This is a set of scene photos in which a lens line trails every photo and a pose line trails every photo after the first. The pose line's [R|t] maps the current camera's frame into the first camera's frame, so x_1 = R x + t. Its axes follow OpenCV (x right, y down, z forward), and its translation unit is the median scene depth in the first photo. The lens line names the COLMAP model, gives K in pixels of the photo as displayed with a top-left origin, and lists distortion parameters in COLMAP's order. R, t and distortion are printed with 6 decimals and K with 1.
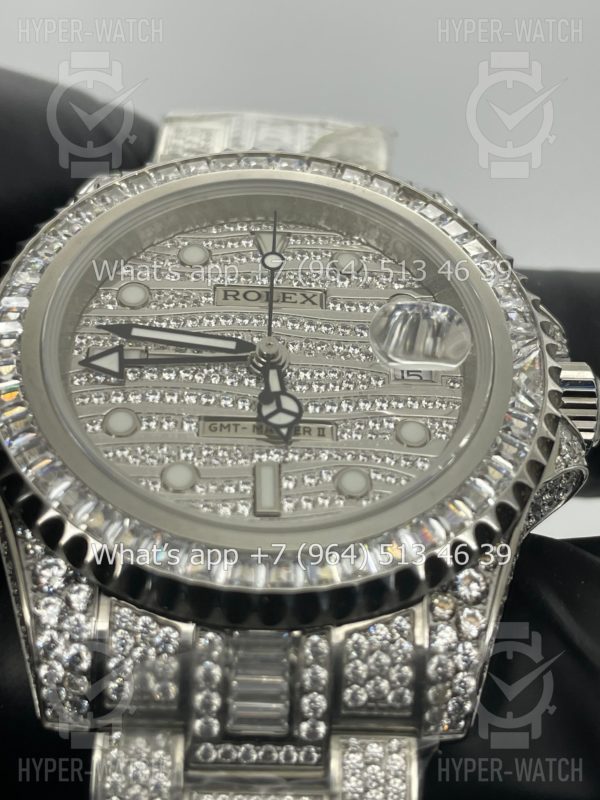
lens RADIAL K [[1288.2, 0, 300.0], [0, 1288.2, 400.0], [0, 0, 1]] dist [0.151740, -0.142284]
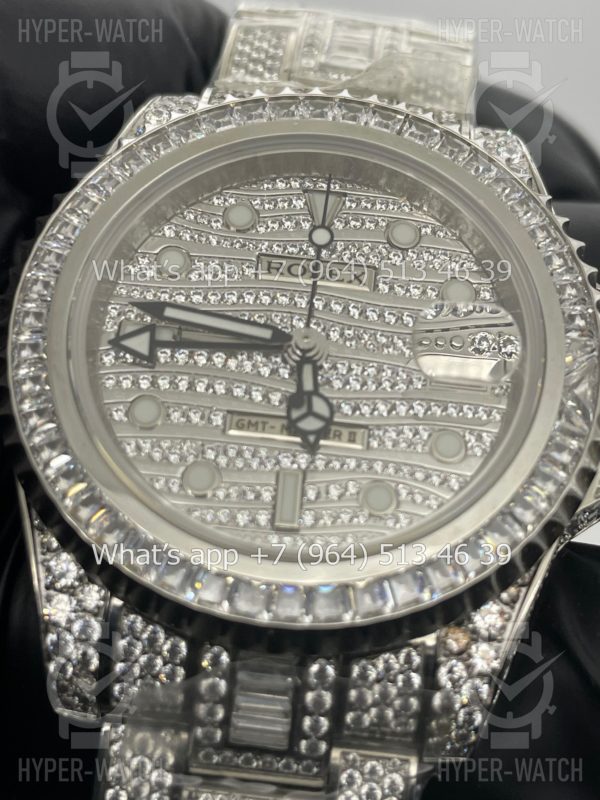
lens RADIAL K [[1288.2, 0, 300.0], [0, 1288.2, 400.0], [0, 0, 1]] dist [0.151740, -0.142284]
pose [[0.993190, 0.087078, -0.077406, 0.050061], [-0.068412, 0.973655, 0.217522, -0.208866], [0.094309, -0.210745, 0.972981, 0.070209]]
